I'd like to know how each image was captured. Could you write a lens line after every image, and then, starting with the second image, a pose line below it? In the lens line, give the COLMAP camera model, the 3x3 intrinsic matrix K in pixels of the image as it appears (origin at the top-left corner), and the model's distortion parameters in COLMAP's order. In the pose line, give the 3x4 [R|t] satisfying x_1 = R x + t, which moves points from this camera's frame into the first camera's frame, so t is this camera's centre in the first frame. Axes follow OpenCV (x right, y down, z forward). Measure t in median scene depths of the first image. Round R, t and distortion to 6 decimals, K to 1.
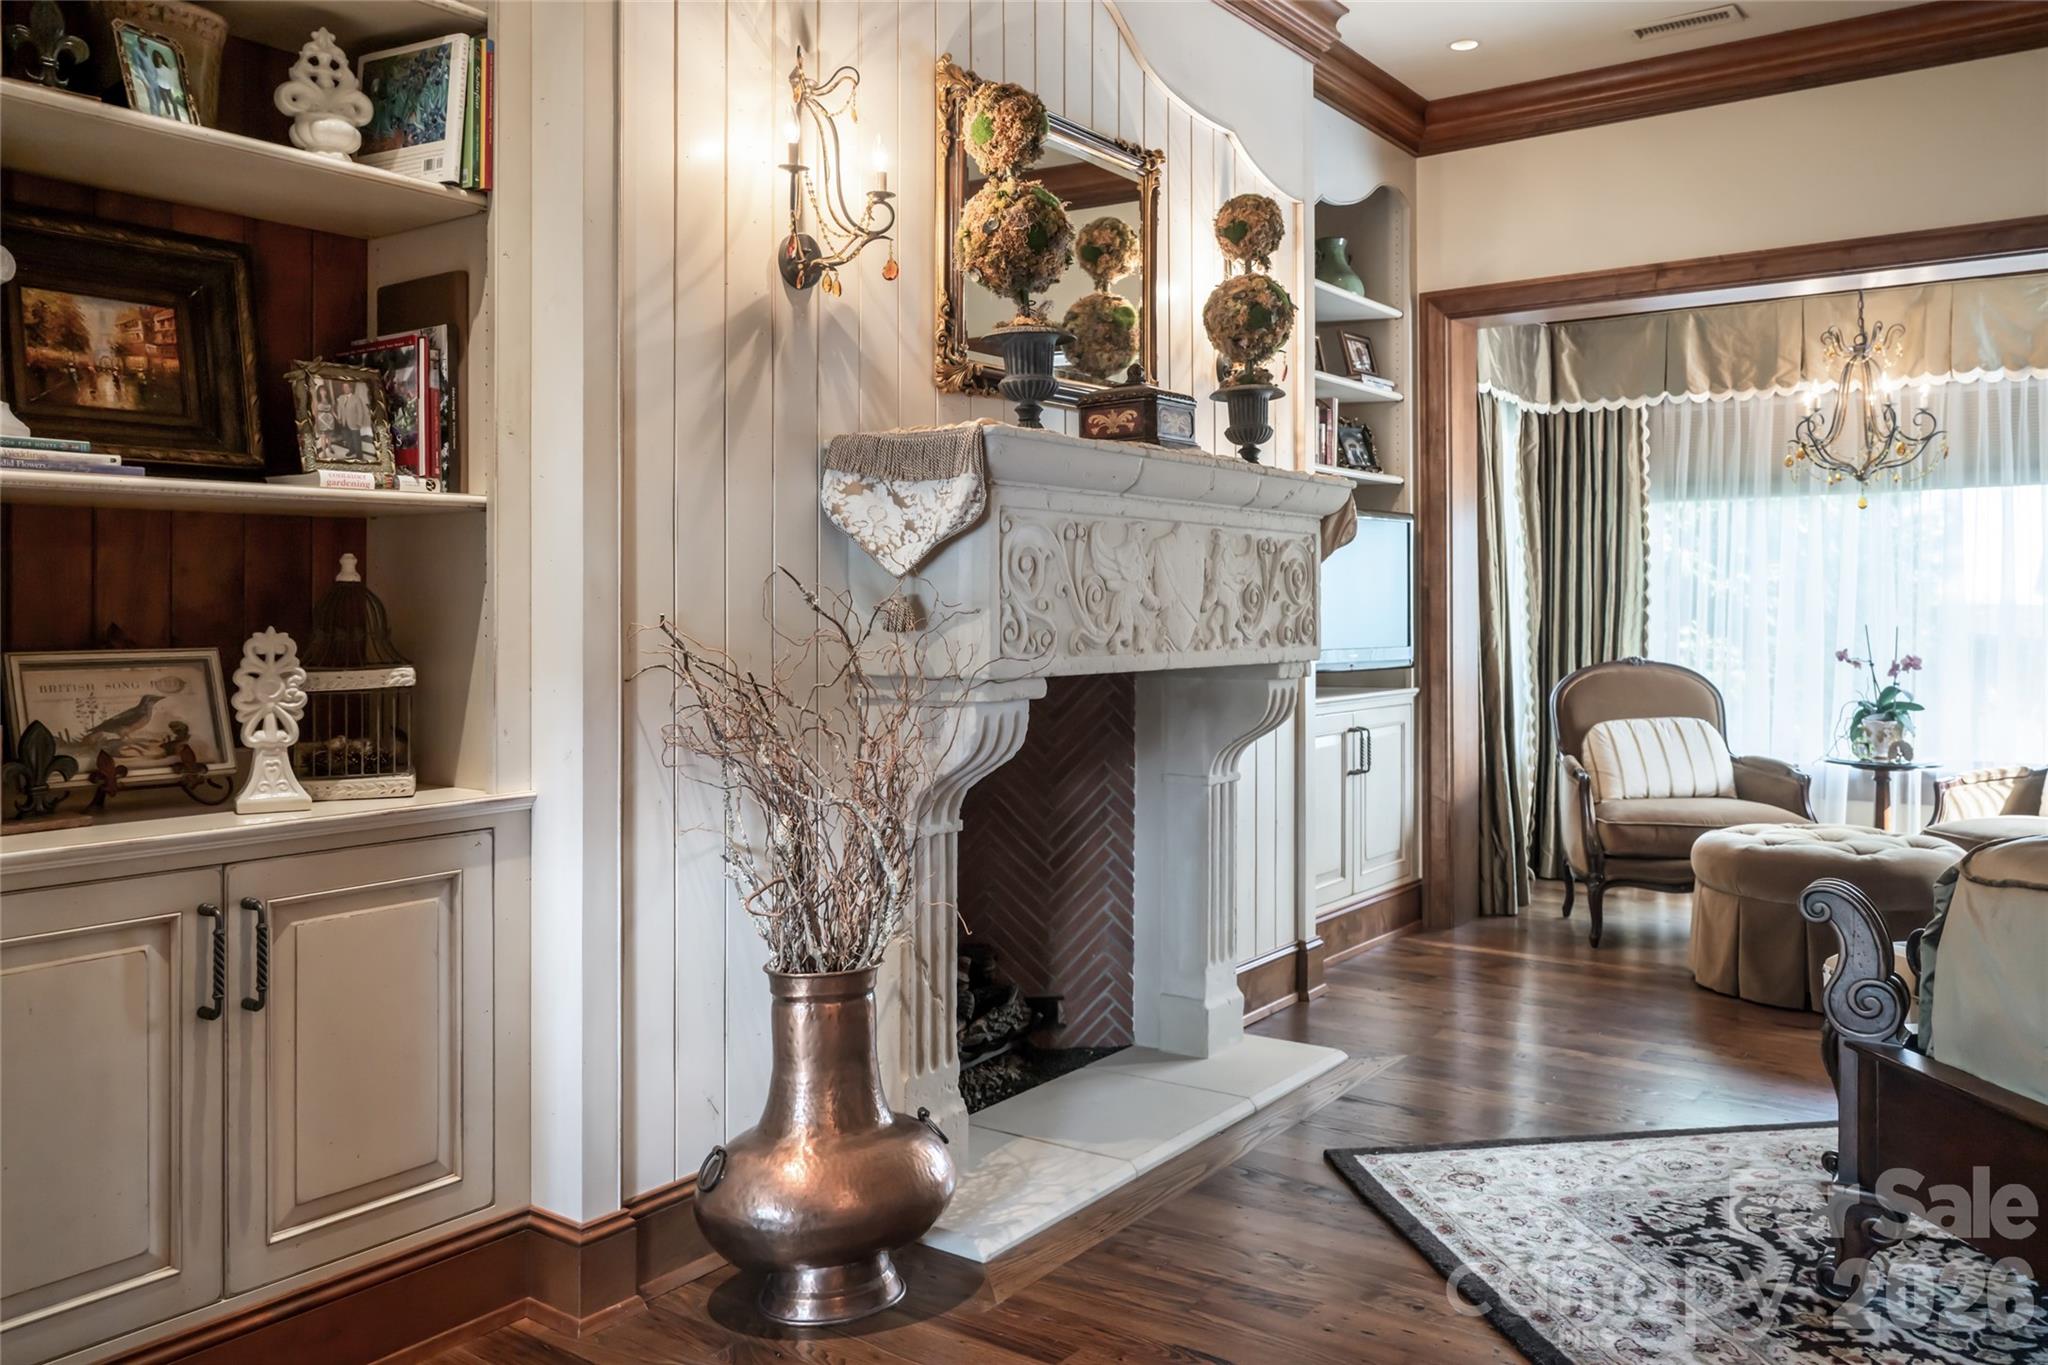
lens RADIAL K [[1603.1, 0, 1026.5], [0, 1603.1, 591.6], [0, 0, 1]] dist [-0.002446, 0.000858]
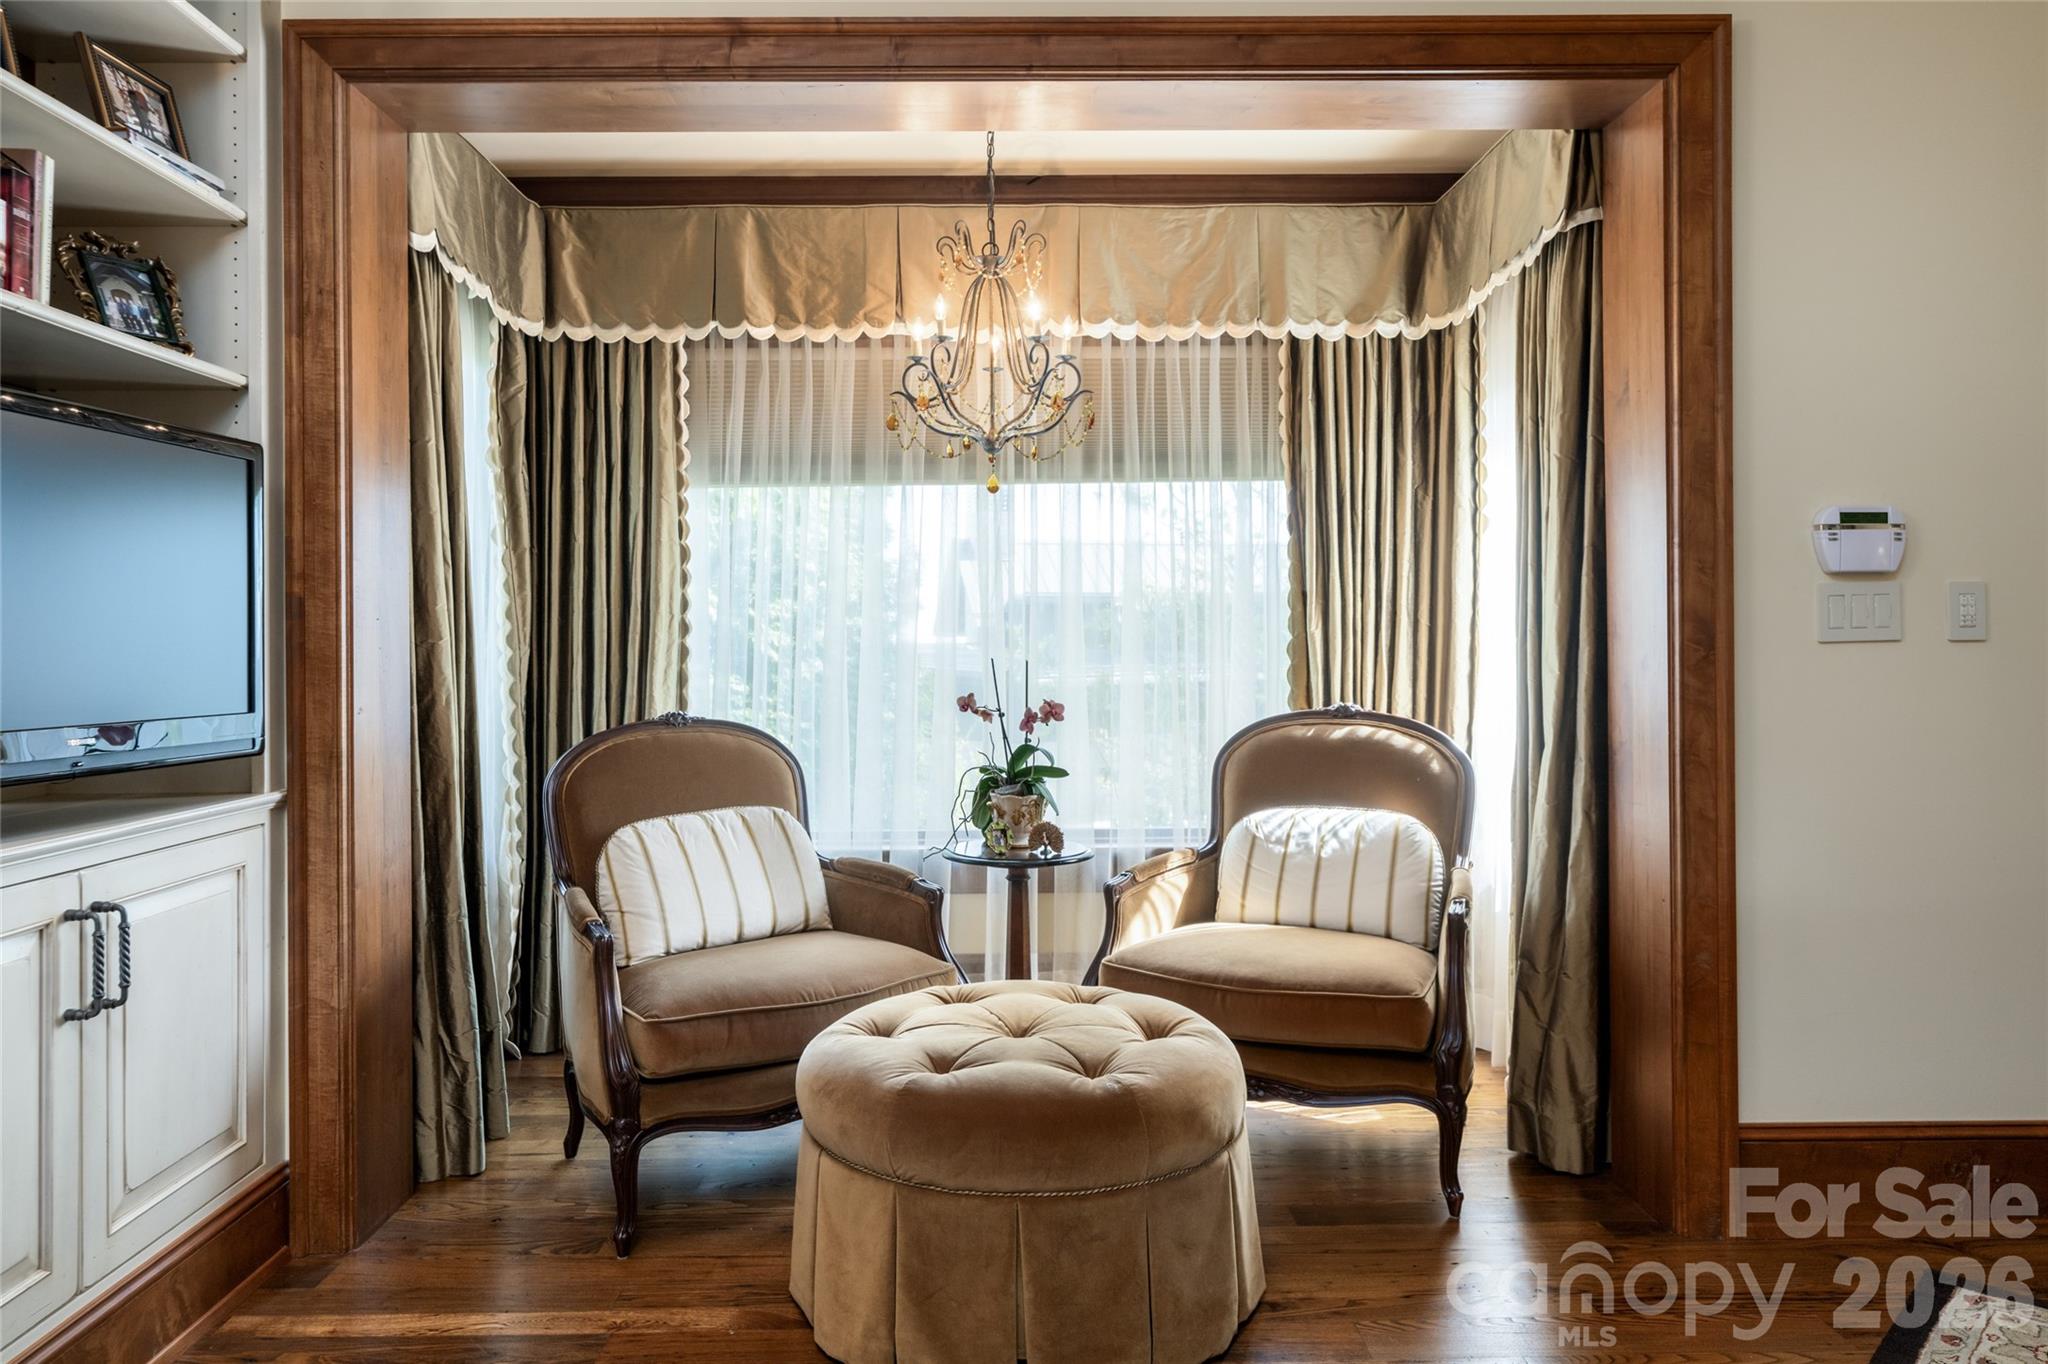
lens RADIAL K [[1360.6, 0, 1022.7], [0, 1360.6, 639.4], [0, 0, 1]] dist [-0.000184, -0.000669]
pose [[0.796735, -0.001060, 0.604328, 0.167906], [0.000271, 0.999999, 0.001396, 0.011091], [-0.604329, -0.000949, 0.796734, 0.502861]]
